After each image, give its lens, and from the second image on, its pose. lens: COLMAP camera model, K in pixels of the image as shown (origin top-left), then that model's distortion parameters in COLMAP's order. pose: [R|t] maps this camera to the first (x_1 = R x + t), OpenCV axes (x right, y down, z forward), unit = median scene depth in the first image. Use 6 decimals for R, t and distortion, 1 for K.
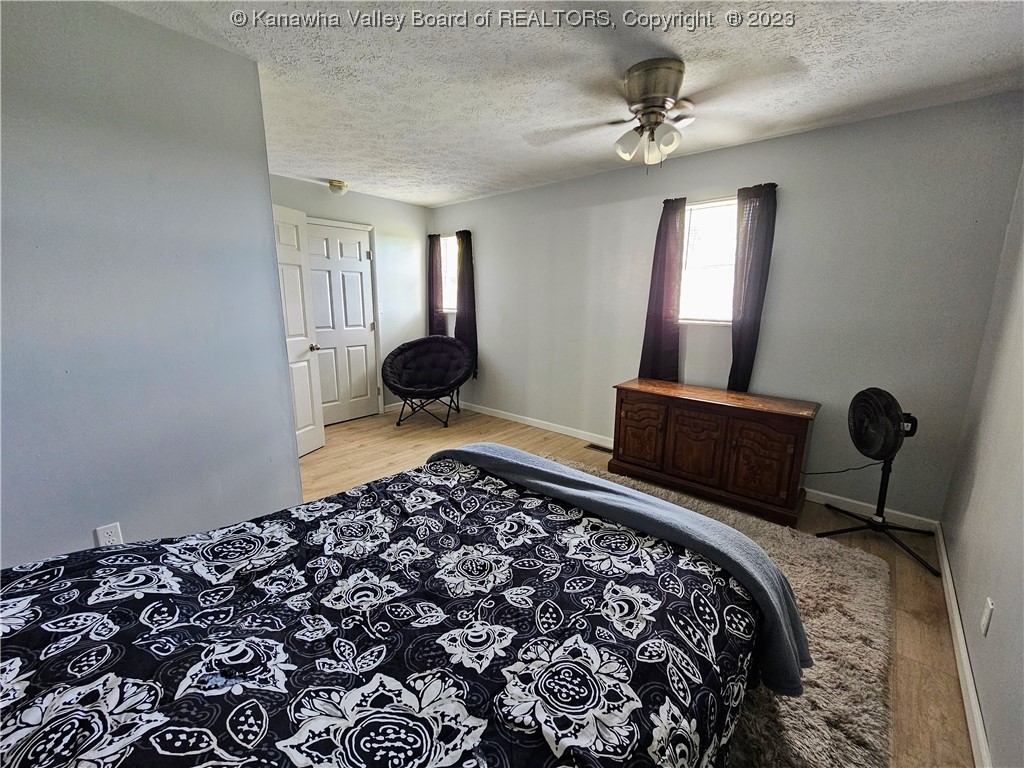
lens RADIAL K [[414.1, 0, 509.4], [0, 414.1, 383.2], [0, 0, 1]] dist [-0.001971, 0.000083]
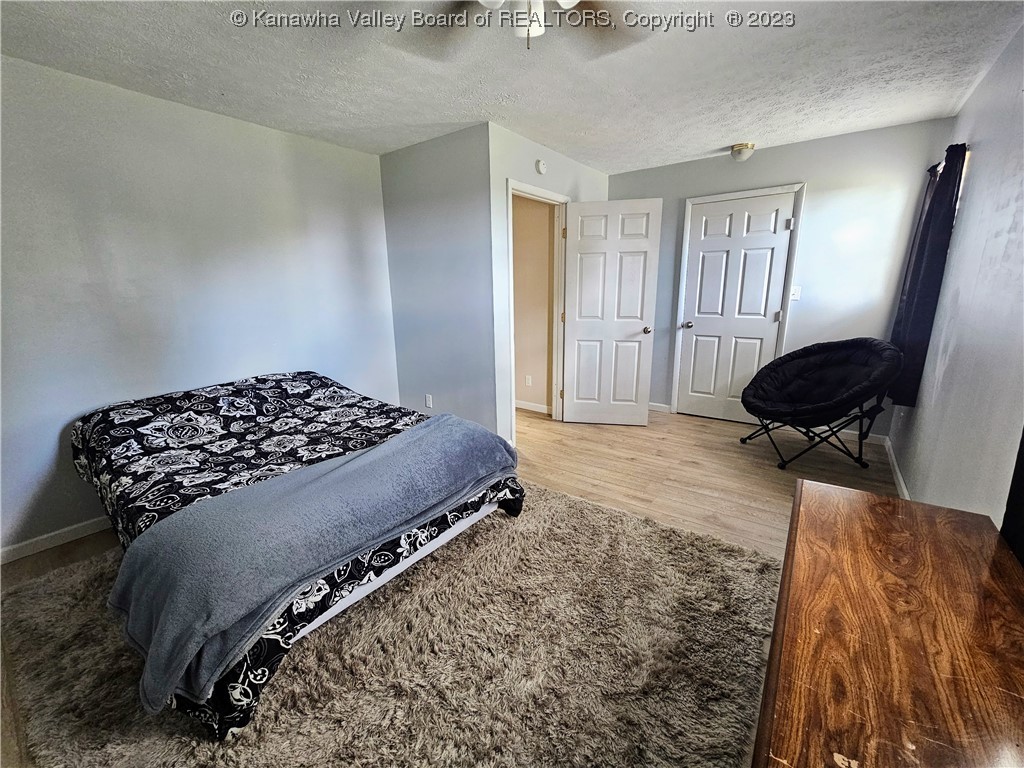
lens RADIAL K [[414.1, 0, 510.1], [0, 414.1, 383.7], [0, 0, 1]] dist [-0.001971, 0.000083]
pose [[0.089458, 0.221879, -0.970962, 1.516577], [-0.183293, 0.961888, 0.202918, -0.295528], [0.978980, 0.159817, 0.126718, 1.551664]]
